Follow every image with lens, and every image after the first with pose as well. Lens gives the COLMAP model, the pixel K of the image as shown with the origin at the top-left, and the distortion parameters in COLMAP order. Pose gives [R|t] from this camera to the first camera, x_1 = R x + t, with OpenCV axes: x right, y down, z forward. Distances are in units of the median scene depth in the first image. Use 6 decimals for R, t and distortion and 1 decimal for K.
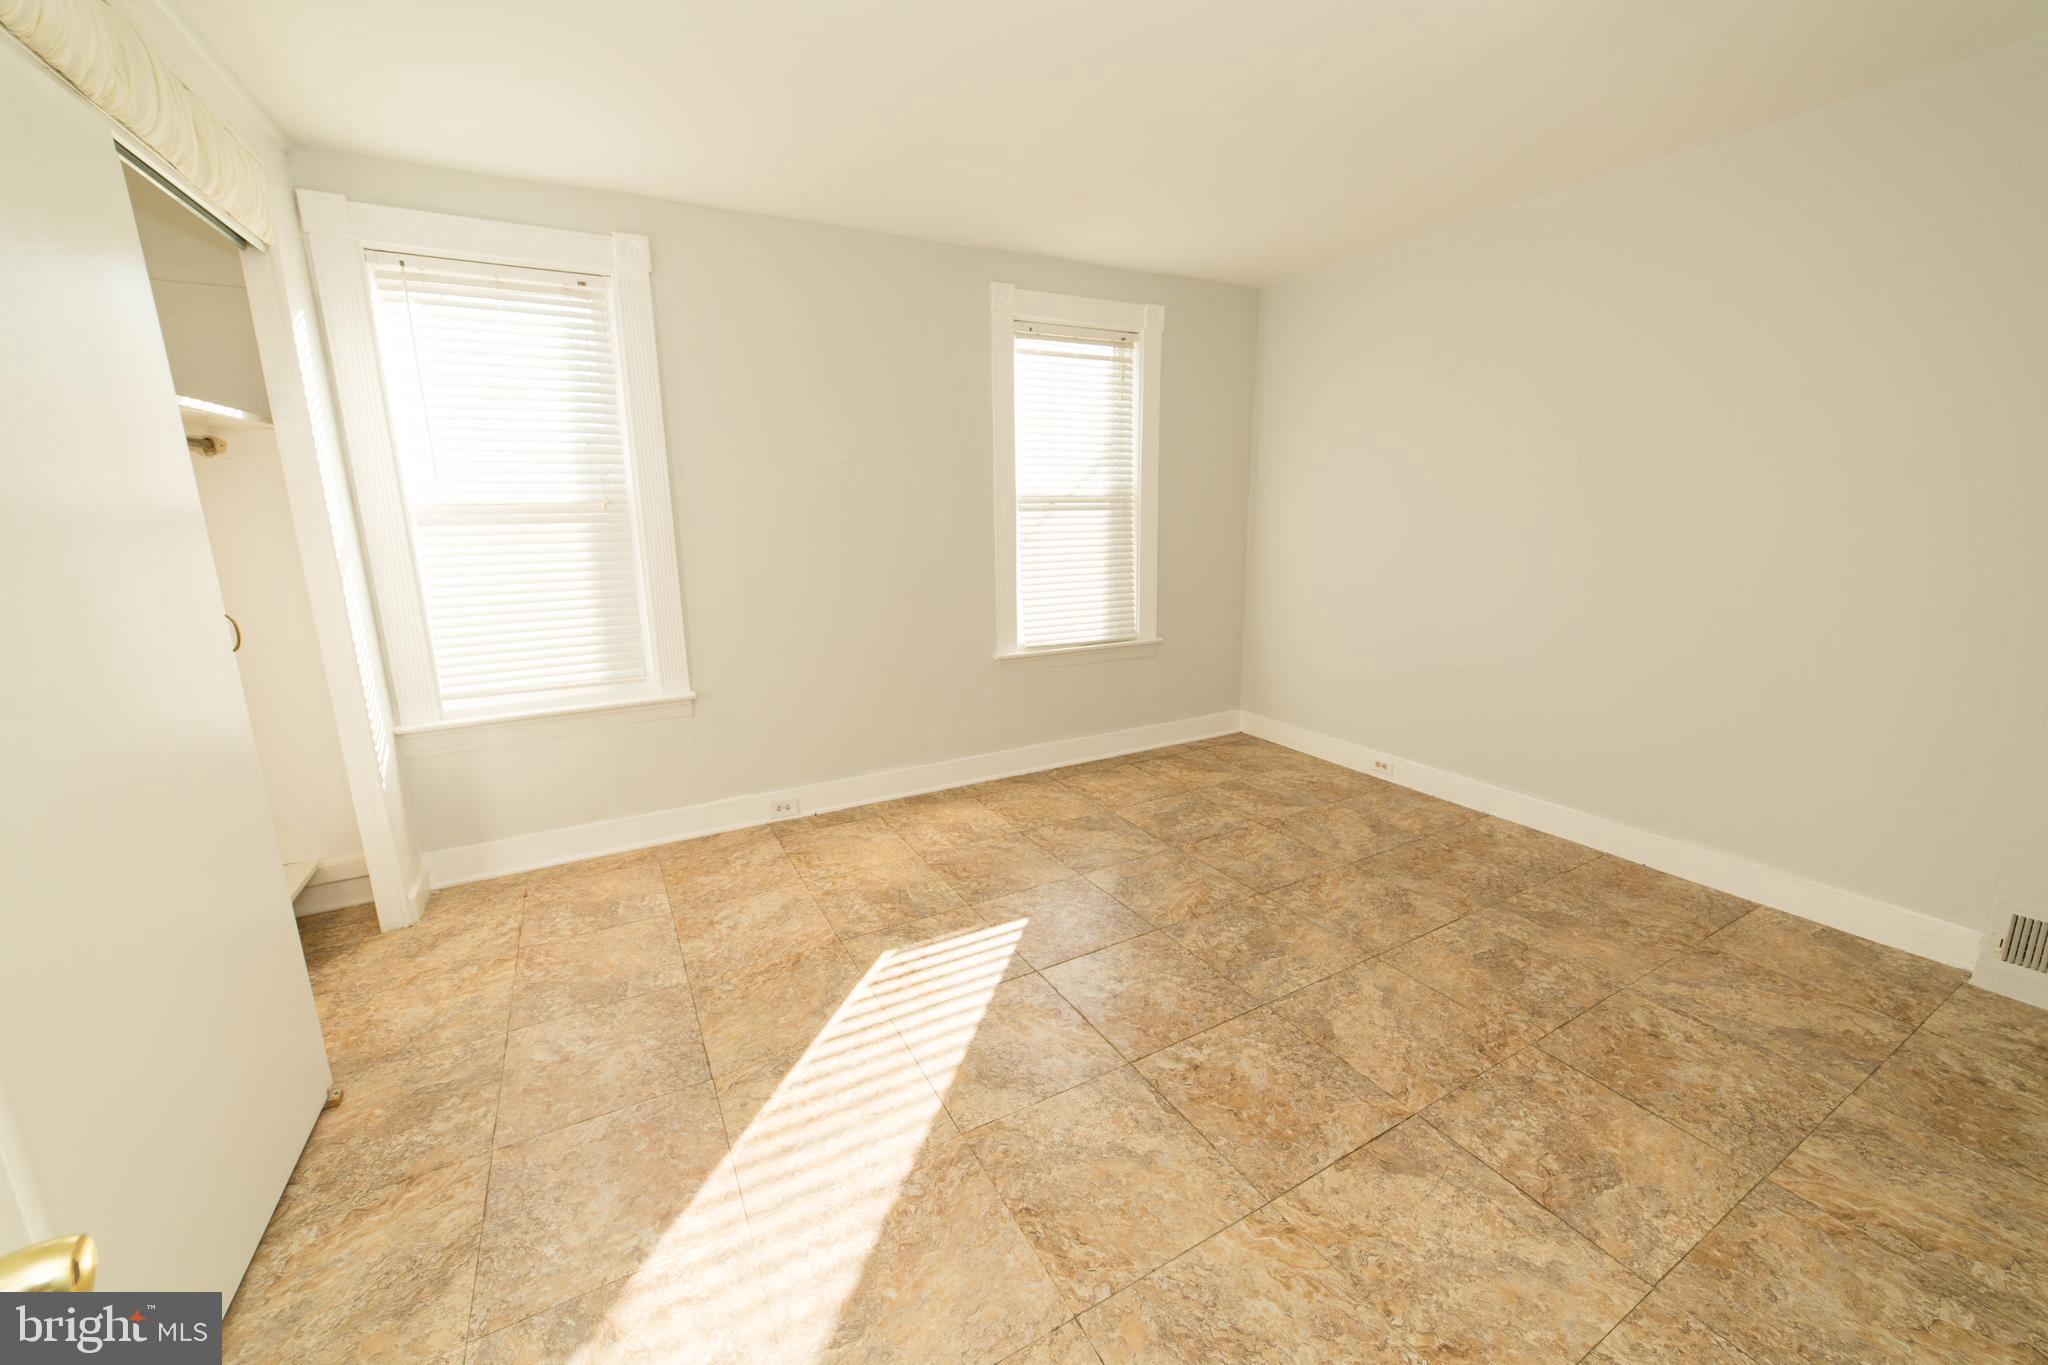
lens RADIAL K [[784.6, 0, 1013.0], [0, 784.6, 679.7], [0, 0, 1]] dist [-0.023833, 0.009398]
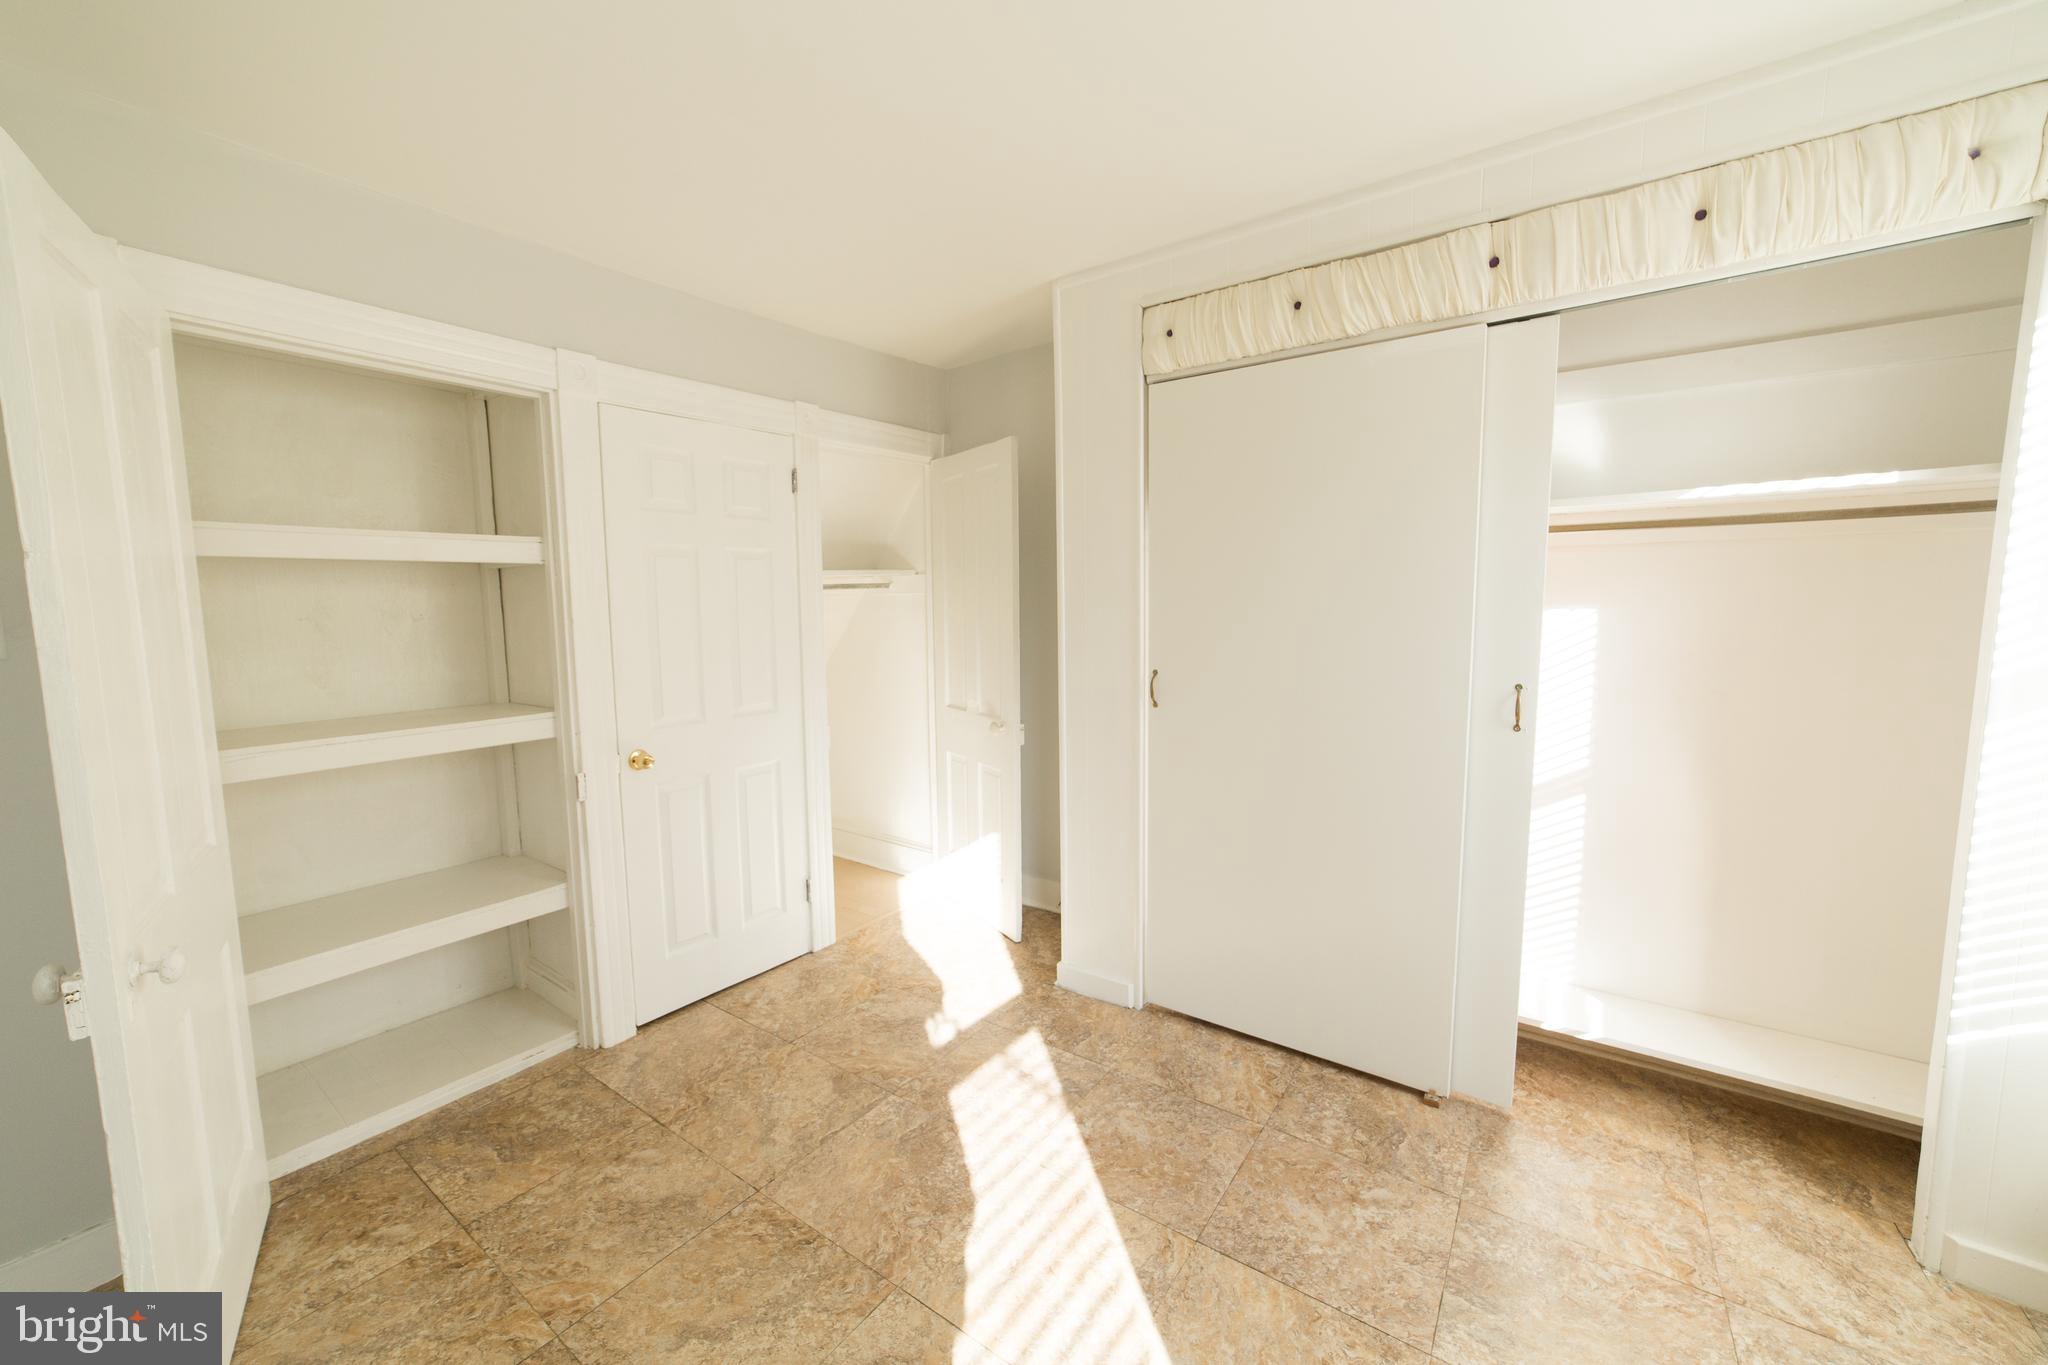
lens RADIAL K [[784.6, 0, 1013.0], [0, 784.6, 679.7], [0, 0, 1]] dist [-0.023833, 0.009398]
pose [[-0.901133, 0.068755, -0.428055, 0.121904], [-0.070888, 0.950690, 0.301933, -0.306045], [0.427707, 0.302426, -0.851824, 1.273642]]
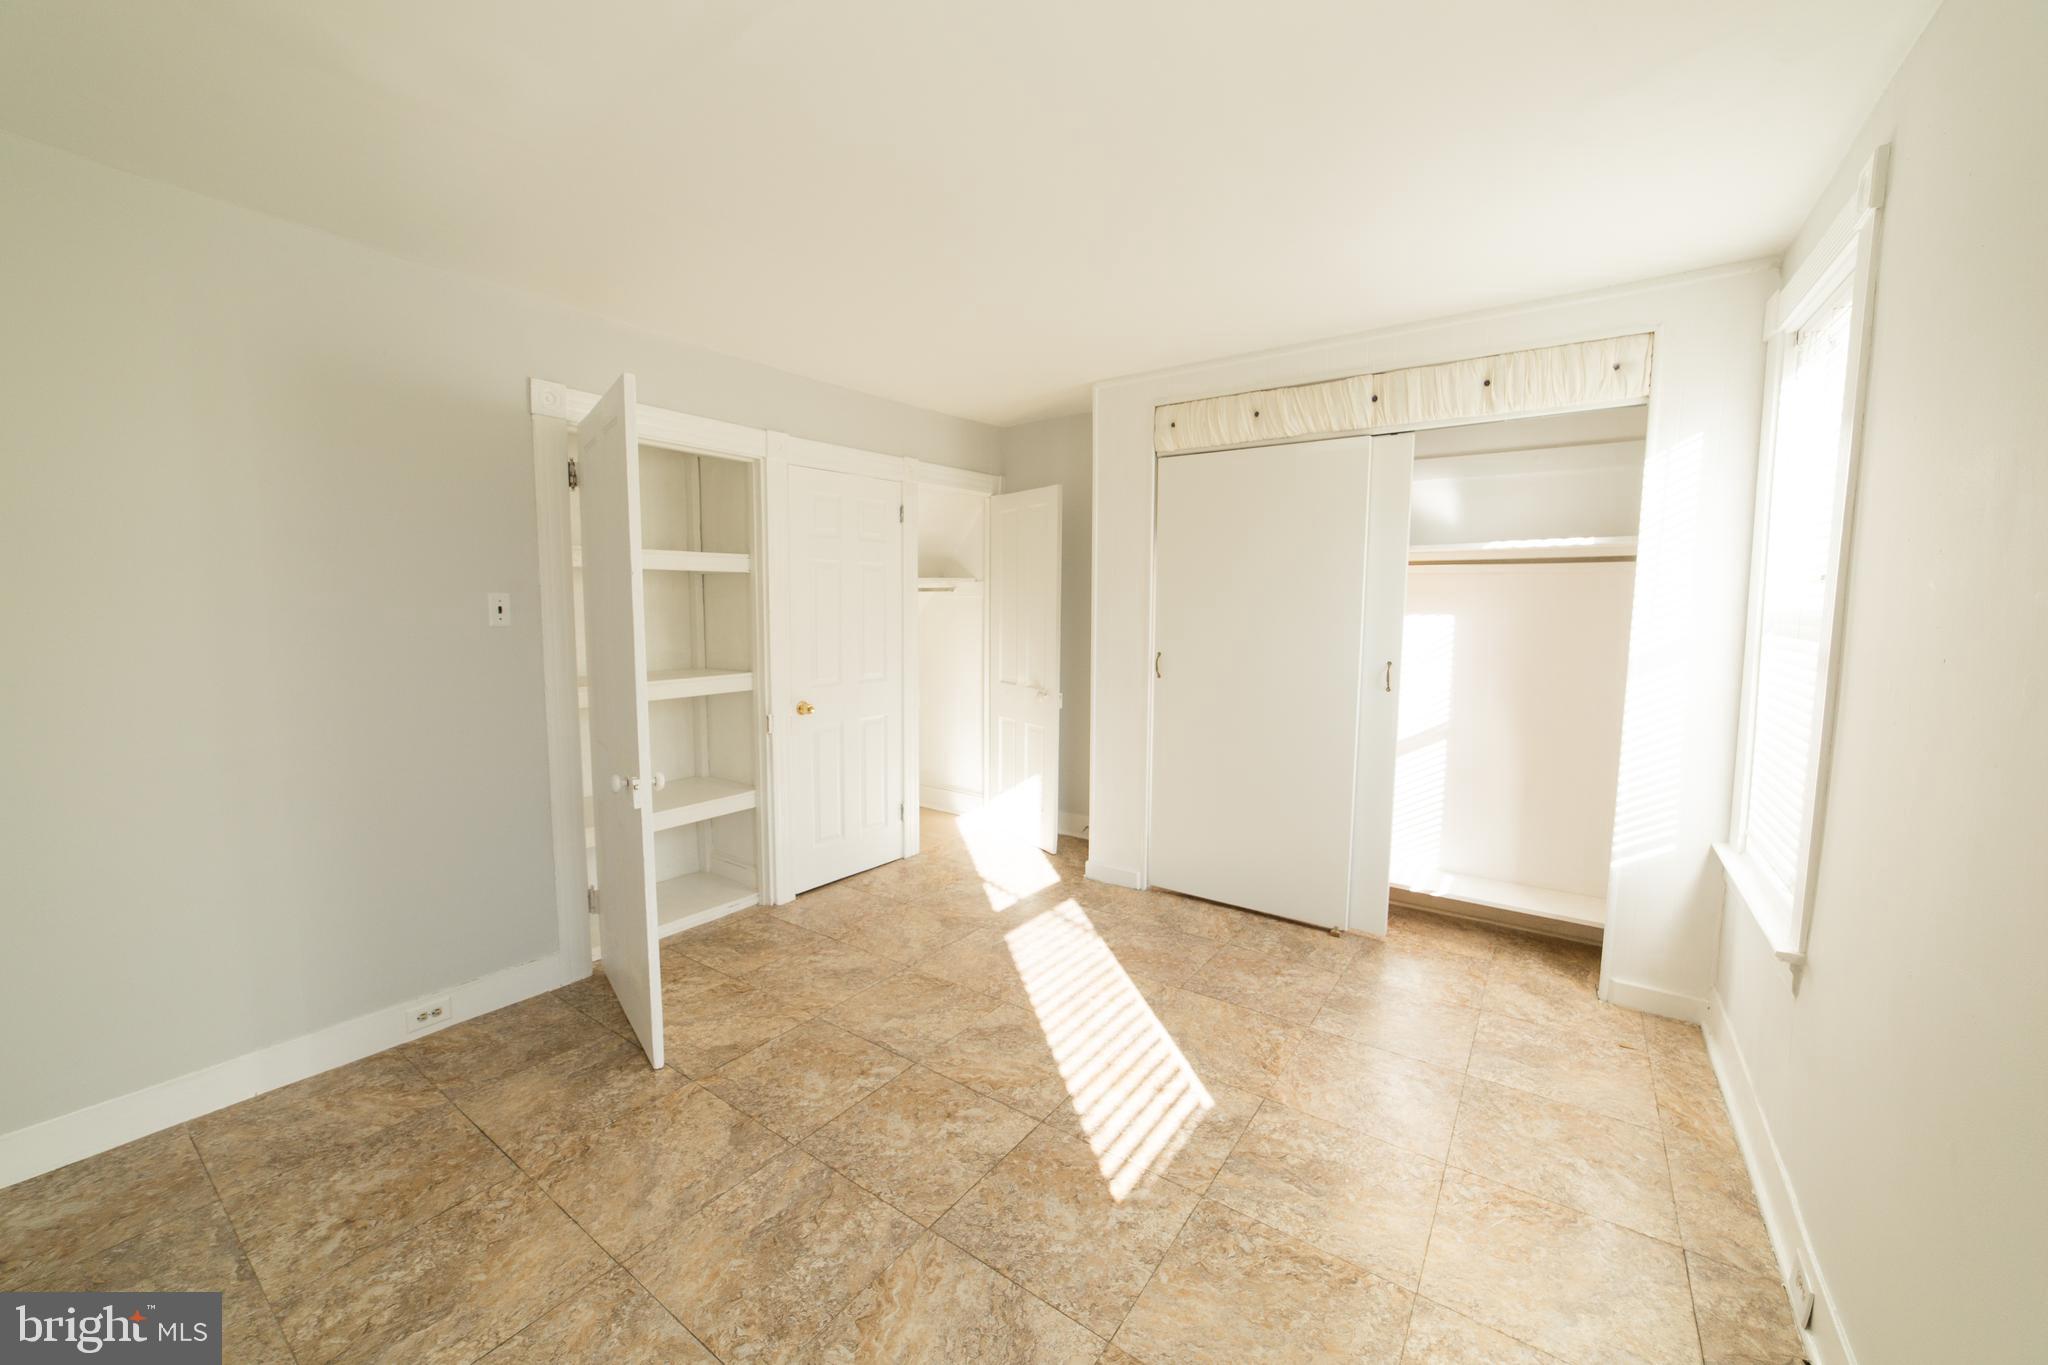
lens RADIAL K [[784.6, 0, 1013.0], [0, 784.6, 679.7], [0, 0, 1]] dist [-0.023833, 0.009398]
pose [[-0.900985, 0.052092, -0.430711, 0.448094], [-0.088210, 0.950034, 0.299424, -0.406210], [0.424788, 0.307770, -0.851371, 1.692122]]
